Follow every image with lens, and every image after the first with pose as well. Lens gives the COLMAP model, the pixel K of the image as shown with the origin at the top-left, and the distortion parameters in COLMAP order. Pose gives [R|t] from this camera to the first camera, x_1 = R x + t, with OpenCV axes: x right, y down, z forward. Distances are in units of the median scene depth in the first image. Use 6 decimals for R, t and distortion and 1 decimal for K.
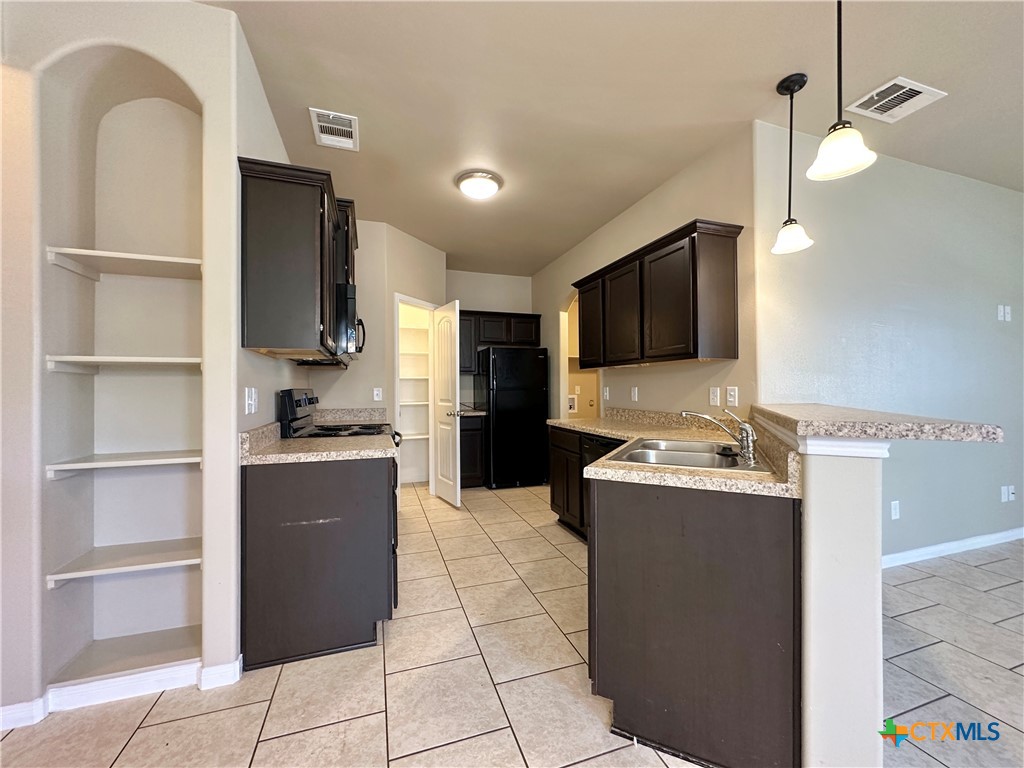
lens RADIAL K [[407.3, 0, 513.1], [0, 407.3, 384.9], [0, 0, 1]] dist [-0.000671, -0.000301]
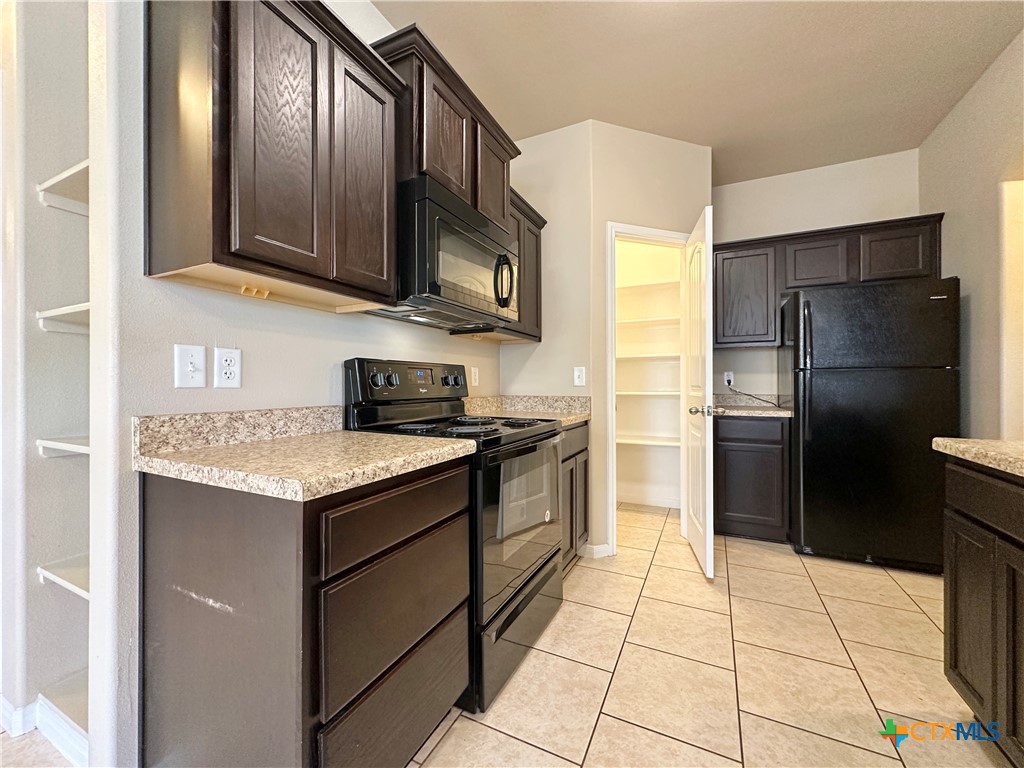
lens RADIAL K [[407.3, 0, 507.7], [0, 407.3, 384.3], [0, 0, 1]] dist [-0.000671, -0.000301]
pose [[0.703932, 0.006756, -0.710235, 0.088549], [0.001911, 0.999933, 0.011405, 0.036945], [0.710265, -0.009385, 0.703872, 0.558379]]
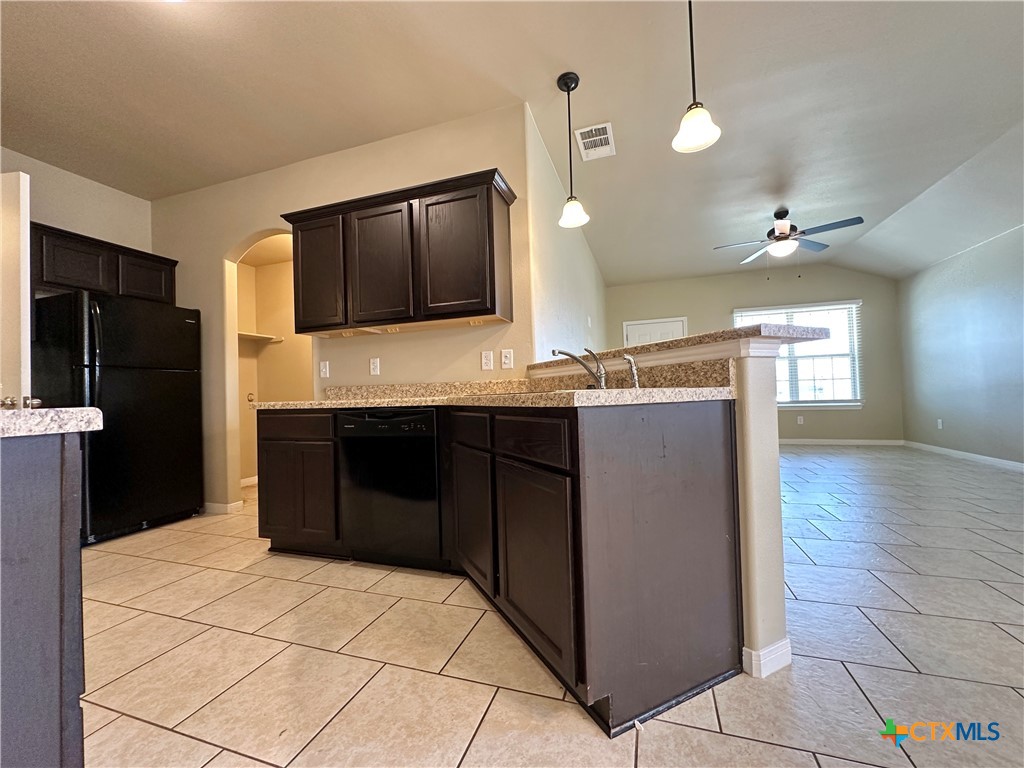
lens RADIAL K [[407.3, 0, 514.2], [0, 407.3, 383.6], [0, 0, 1]] dist [-0.000671, -0.000301]
pose [[0.607622, 0.004301, 0.794214, -0.226290], [0.022526, 0.999490, -0.022647, 0.097911], [-0.793907, 0.031652, 0.607215, 0.314810]]
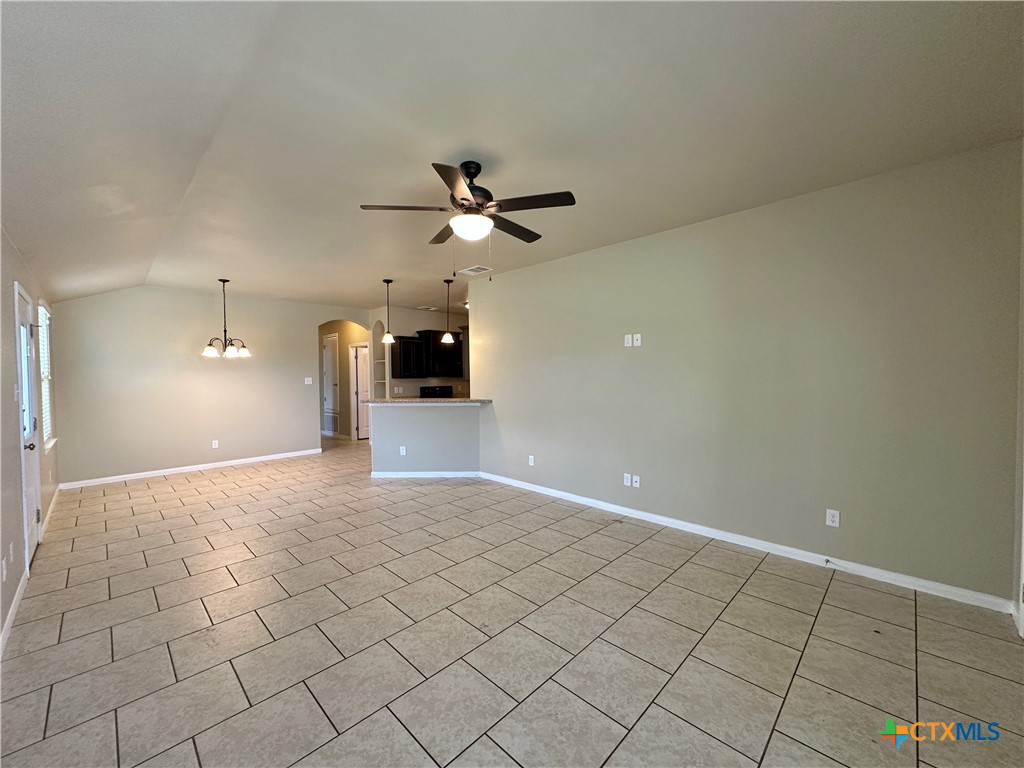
lens RADIAL K [[407.3, 0, 509.7], [0, 407.3, 384.1], [0, 0, 1]] dist [-0.000671, -0.000301]
pose [[0.450582, 0.027132, -0.892323, 2.328595], [0.014868, 0.999171, 0.037888, -0.099638], [0.892611, -0.030339, 0.449805, 0.086543]]
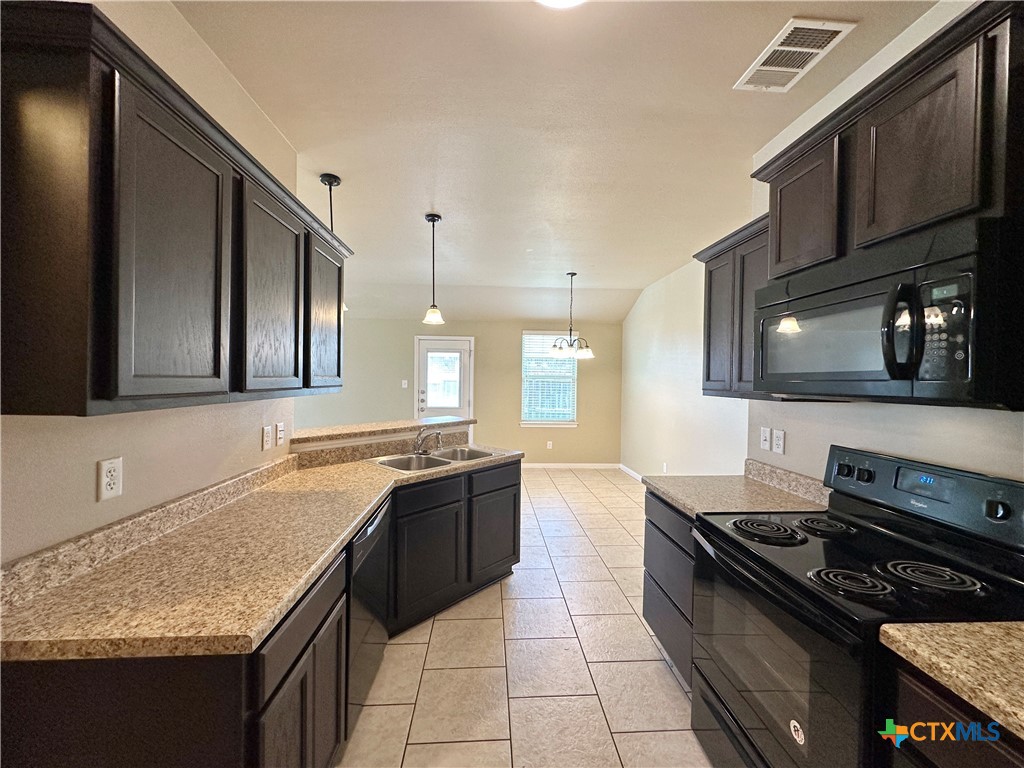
lens RADIAL K [[407.3, 0, 513.5], [0, 407.3, 380.5], [0, 0, 1]] dist [-0.000671, -0.000301]
pose [[-0.963213, -0.009829, 0.268558, -0.155166], [-0.010833, 0.999939, -0.002256, -0.076864], [-0.268520, -0.005082, -0.963261, 1.470115]]
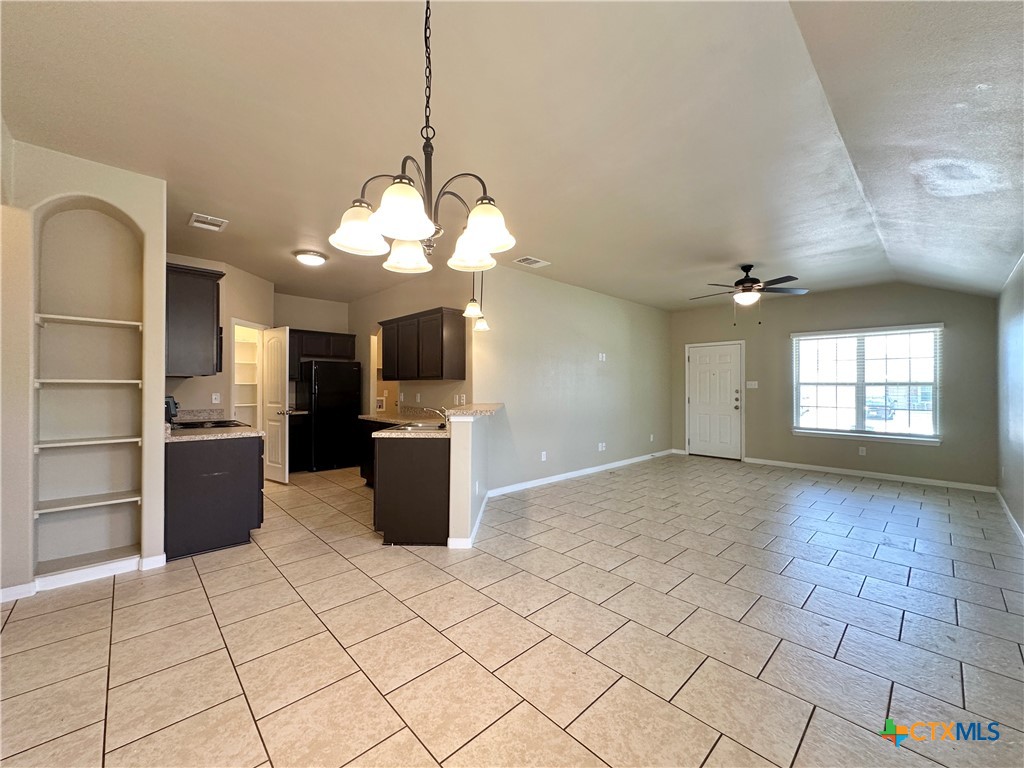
lens RADIAL K [[407.3, 0, 512.9], [0, 407.3, 384.9], [0, 0, 1]] dist [-0.000671, -0.000301]
pose [[0.907914, 0.010196, 0.419033, -0.033672], [-0.010835, 0.999941, -0.000854, -0.035223], [-0.419017, -0.003765, 0.907971, -0.684773]]
